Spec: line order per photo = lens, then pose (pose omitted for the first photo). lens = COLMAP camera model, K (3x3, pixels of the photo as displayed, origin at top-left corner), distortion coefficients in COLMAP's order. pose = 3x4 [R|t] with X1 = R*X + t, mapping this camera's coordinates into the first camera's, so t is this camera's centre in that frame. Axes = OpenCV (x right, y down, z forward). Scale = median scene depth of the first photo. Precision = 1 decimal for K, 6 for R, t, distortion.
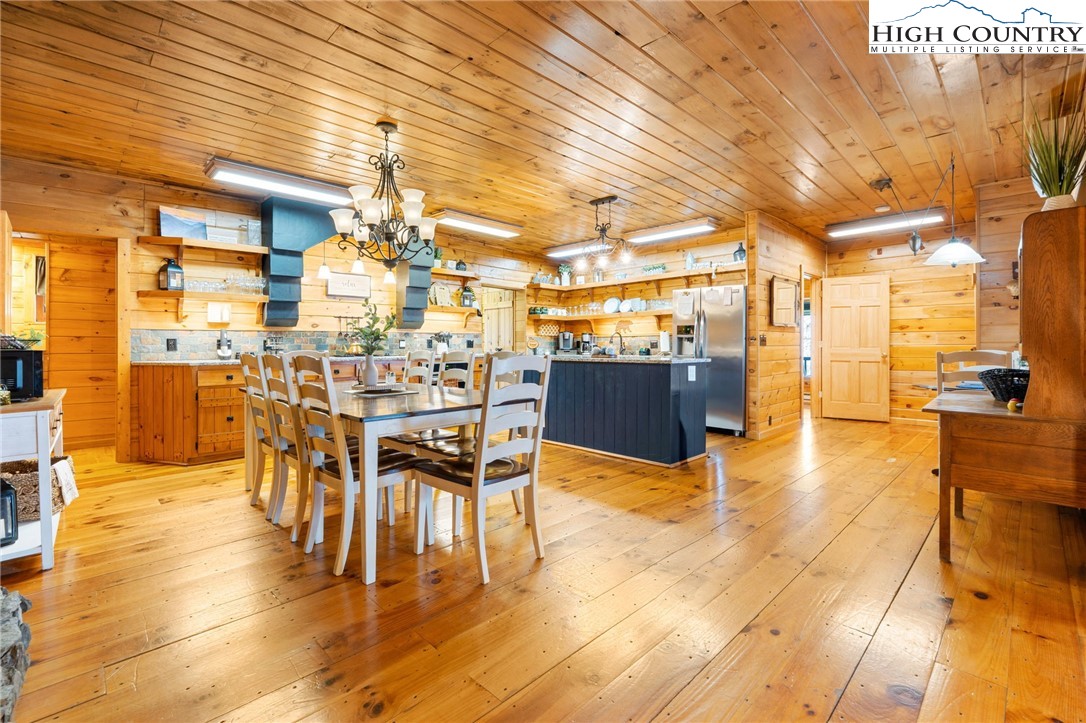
lens RADIAL K [[494.8, 0, 543.8], [0, 494.8, 350.3], [0, 0, 1]] dist [-0.000279, -0.000129]
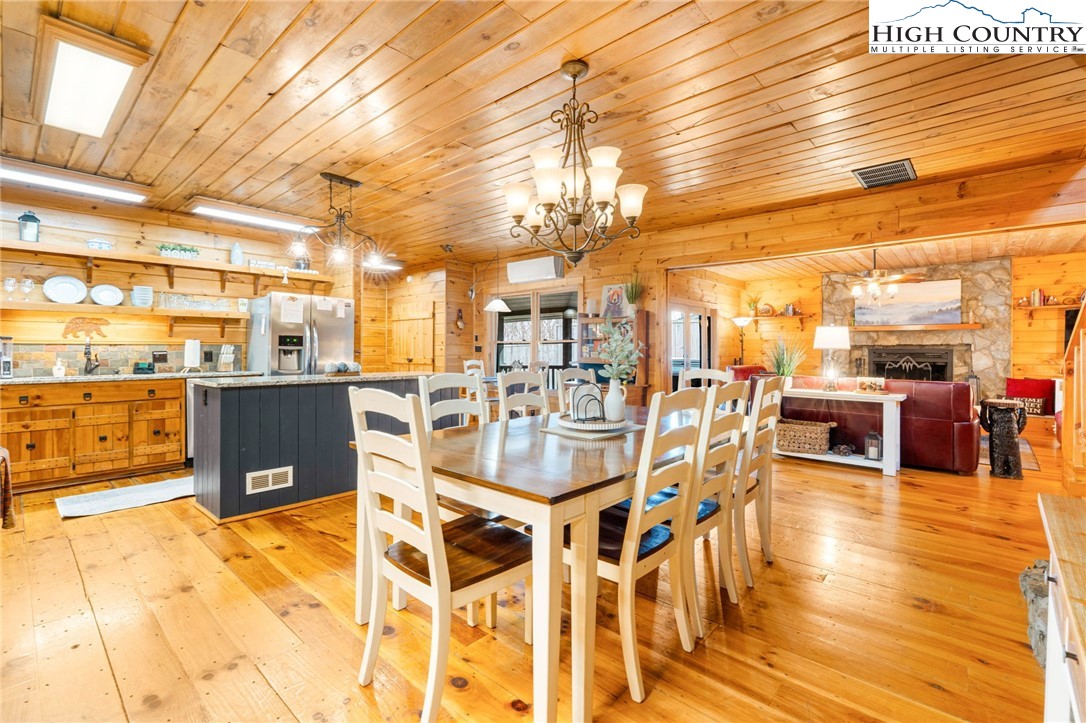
lens RADIAL K [[494.8, 0, 543.8], [0, 494.8, 350.3], [0, 0, 1]] dist [-0.000279, -0.000129]
pose [[-0.033629, 0.005133, 0.999421, -0.486031], [0.004864, 0.999976, -0.004972, -0.015411], [-0.999423, 0.004694, -0.033653, 0.493367]]
